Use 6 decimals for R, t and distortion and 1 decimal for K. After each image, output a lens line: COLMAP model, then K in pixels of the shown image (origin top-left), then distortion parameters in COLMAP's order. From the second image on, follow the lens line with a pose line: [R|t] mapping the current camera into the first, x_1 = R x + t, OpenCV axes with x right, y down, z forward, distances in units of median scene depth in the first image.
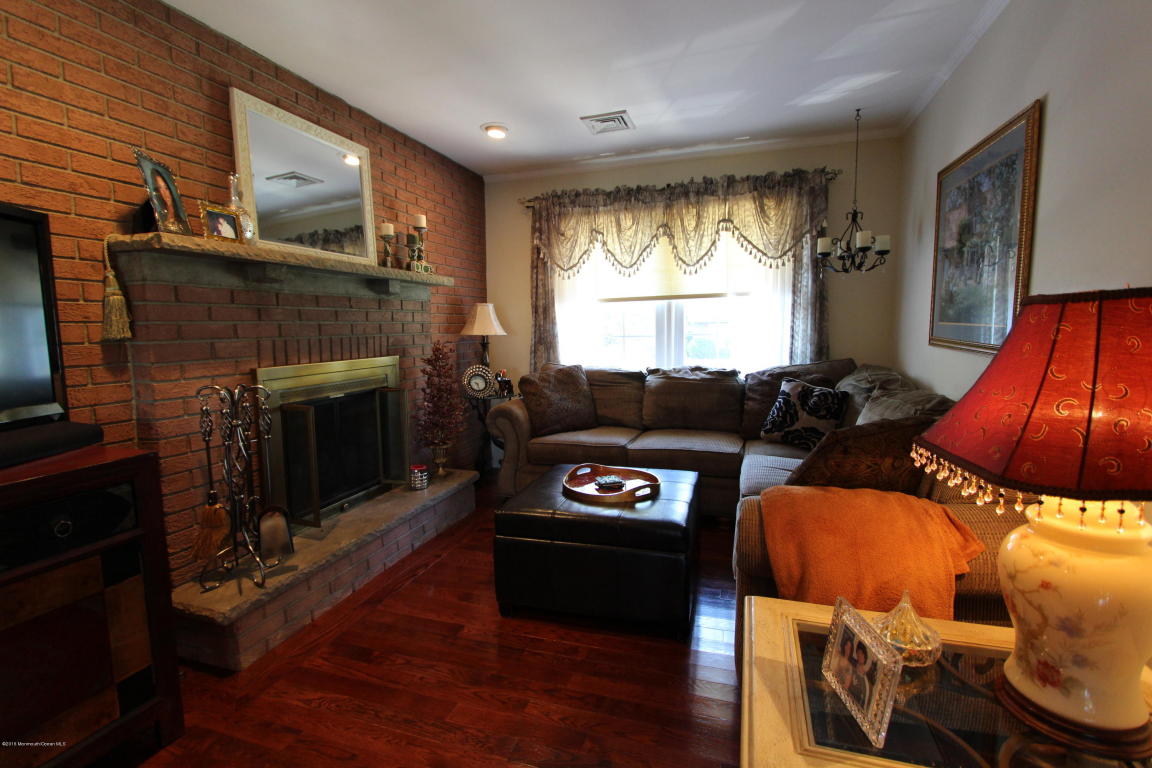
lens RADIAL K [[531.6, 0, 571.1], [0, 531.6, 385.0], [0, 0, 1]] dist [-0.021935, 0.003938]
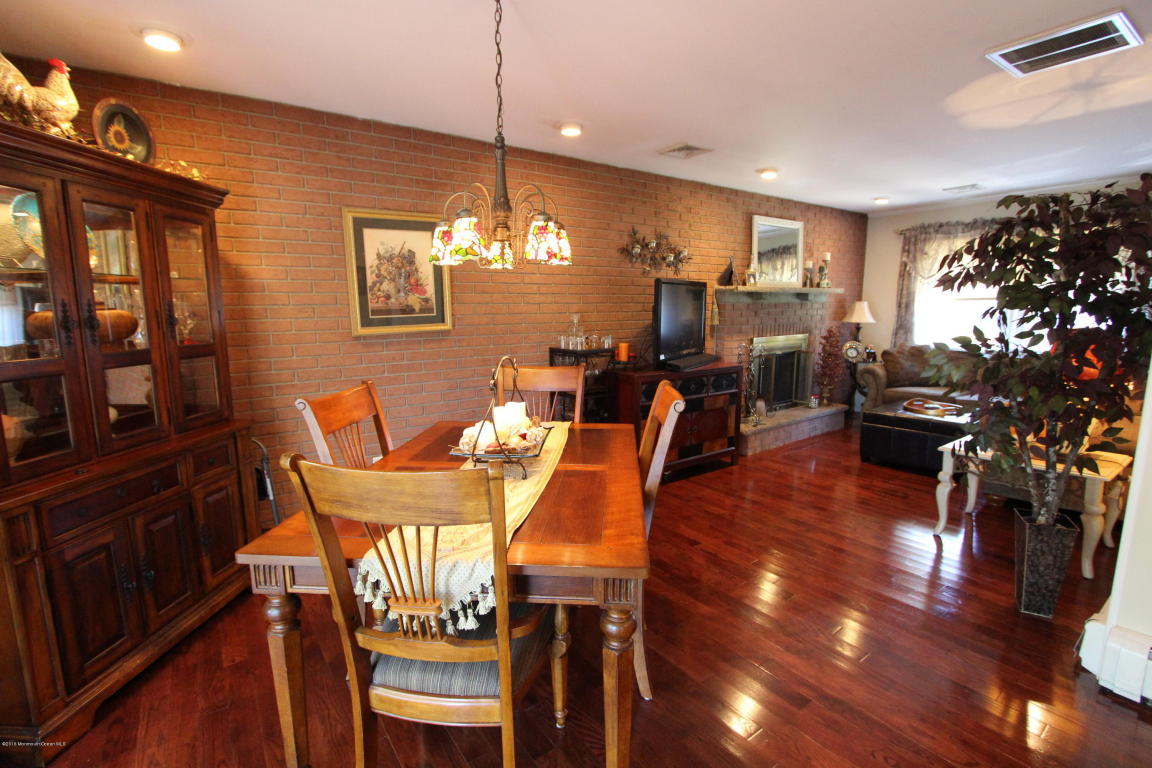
lens RADIAL K [[531.6, 0, 567.8], [0, 531.6, 388.3], [0, 0, 1]] dist [-0.021935, 0.003938]
pose [[0.809667, 0.096116, -0.578965, 0.067931], [-0.063434, 0.995051, 0.076482, 0.039222], [0.583451, -0.025199, 0.811757, -0.858719]]
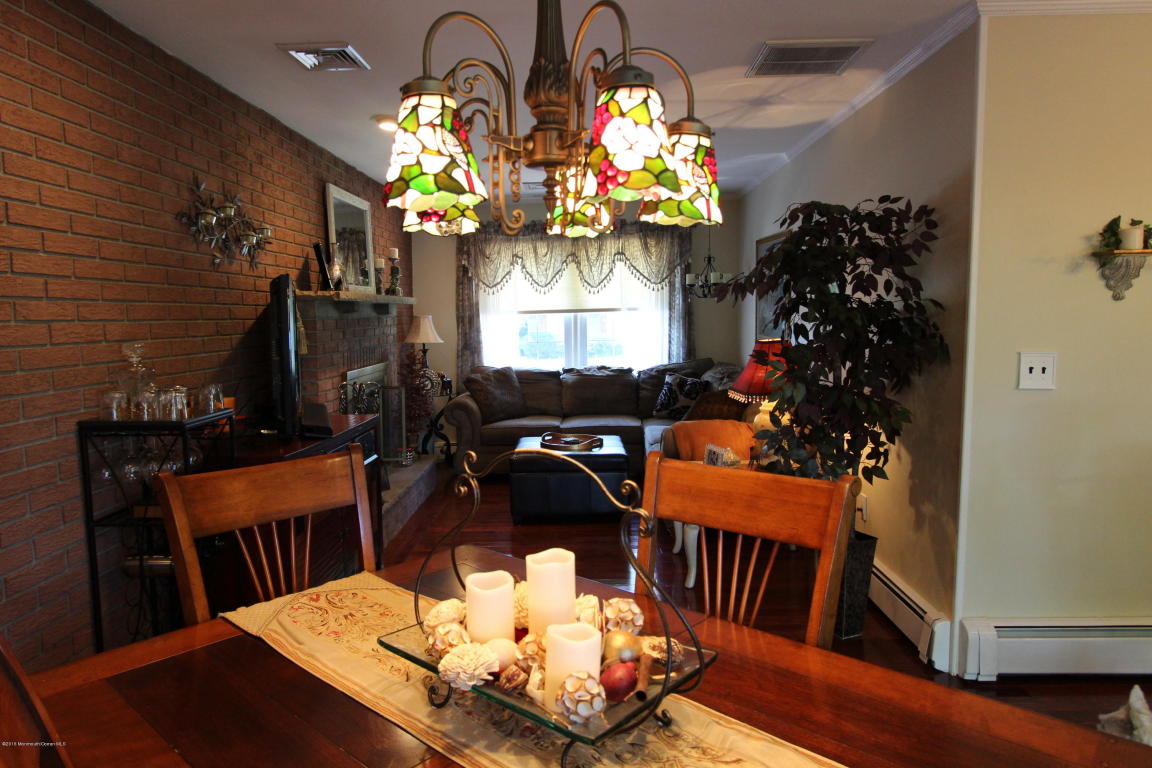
lens RADIAL K [[751.2, 0, 569.5], [0, 751.2, 381.2], [0, 0, 1]] dist [-0.003011, 0.002978]
pose [[0.956366, -0.024957, 0.291104, -0.389071], [0.030708, 0.999413, -0.015204, 0.028958], [-0.290554, 0.023480, 0.956571, -0.756951]]
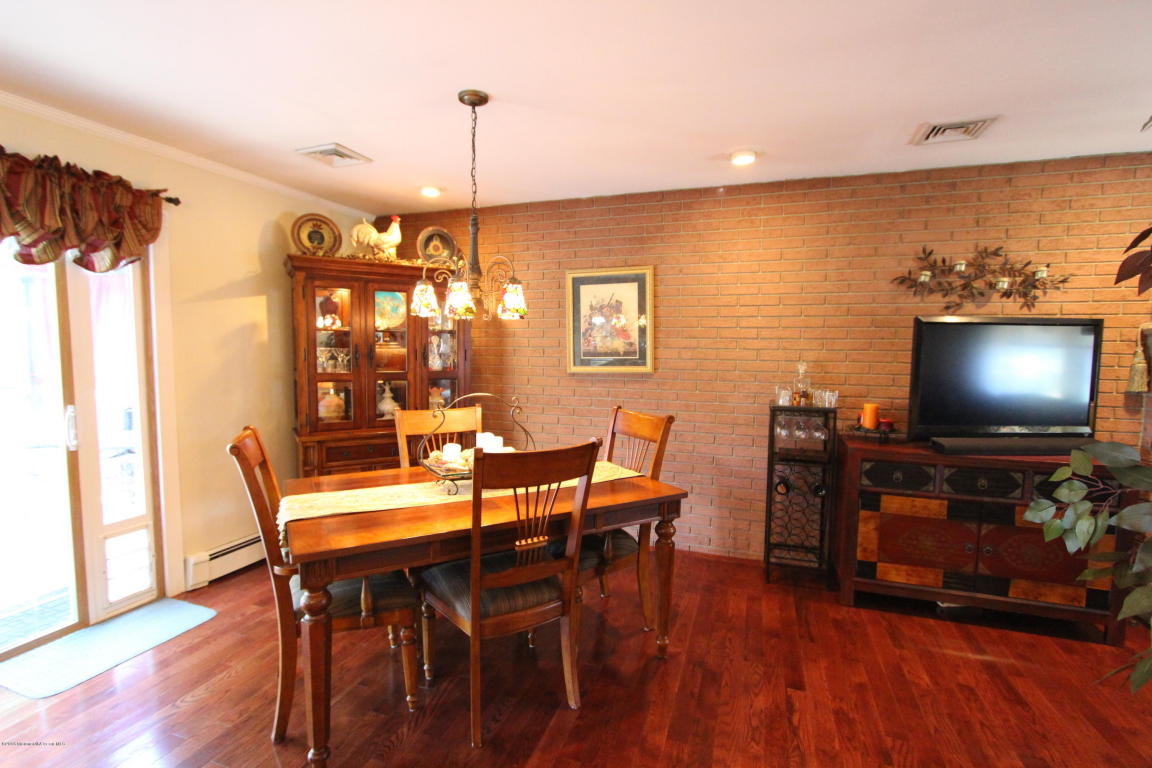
lens RADIAL K [[531.6, 0, 575.0], [0, 531.6, 388.1], [0, 0, 1]] dist [-0.021935, 0.003938]
pose [[-0.017516, 0.090042, -0.995784, 0.349480], [-0.112267, 0.989461, 0.091445, -0.027885], [0.993524, 0.113395, -0.007222, -0.319077]]
